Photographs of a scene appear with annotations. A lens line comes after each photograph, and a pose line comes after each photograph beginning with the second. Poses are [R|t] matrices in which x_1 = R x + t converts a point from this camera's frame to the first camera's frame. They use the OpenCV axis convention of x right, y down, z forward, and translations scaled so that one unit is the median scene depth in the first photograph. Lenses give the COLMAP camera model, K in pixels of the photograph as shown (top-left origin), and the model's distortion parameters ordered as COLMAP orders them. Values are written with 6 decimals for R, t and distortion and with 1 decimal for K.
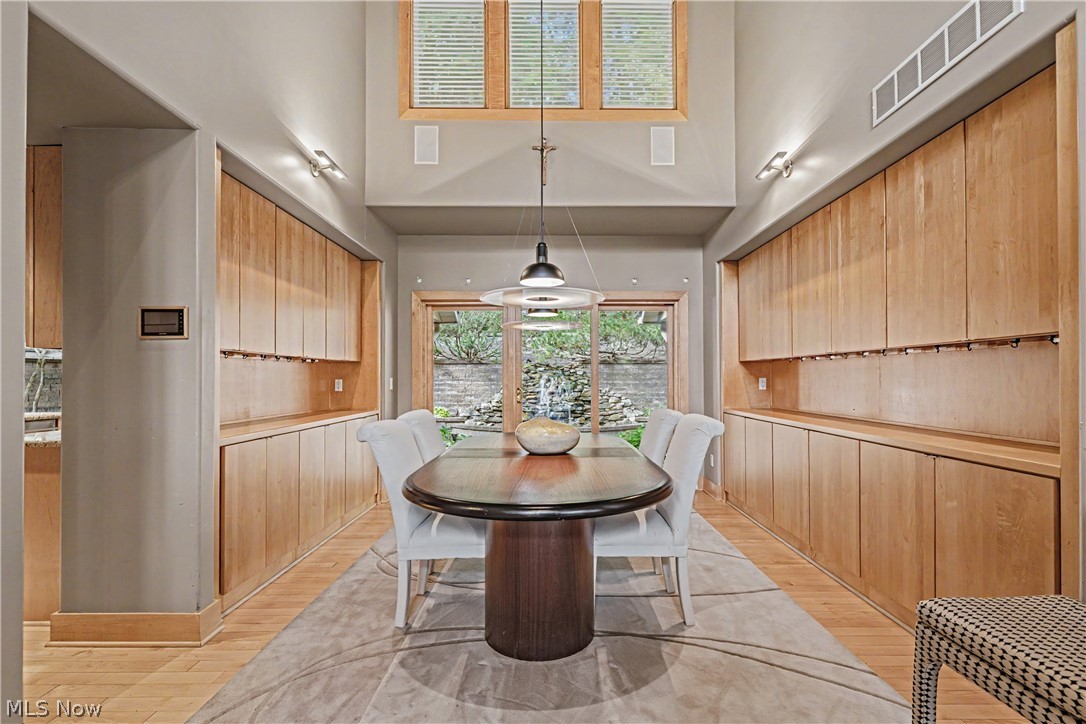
lens RADIAL K [[502.3, 0, 546.2], [0, 502.3, 378.0], [0, 0, 1]] dist [0.000902, -0.000068]
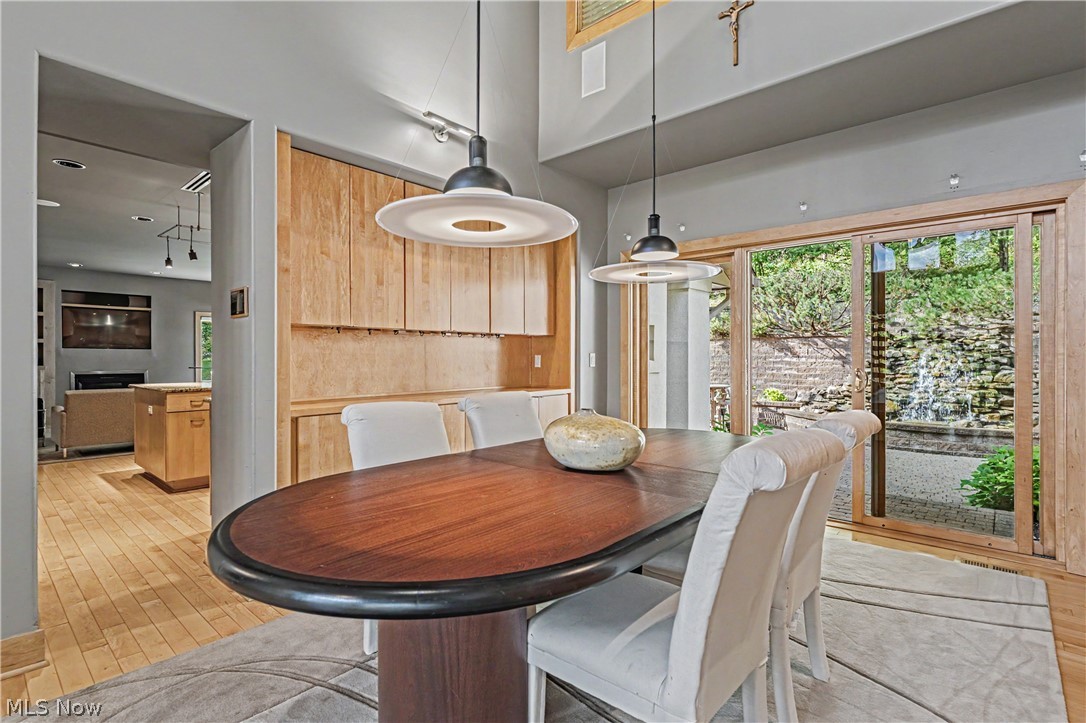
lens RADIAL K [[513.6, 0, 543.0], [0, 513.6, 361.5], [0, 0, 1]] dist [-0.001383, 0.000239]
pose [[0.741982, 0.009095, -0.670358, 0.083273], [-0.000289, 0.999912, 0.013246, 0.000698], [0.670420, -0.009635, 0.741919, 0.098647]]
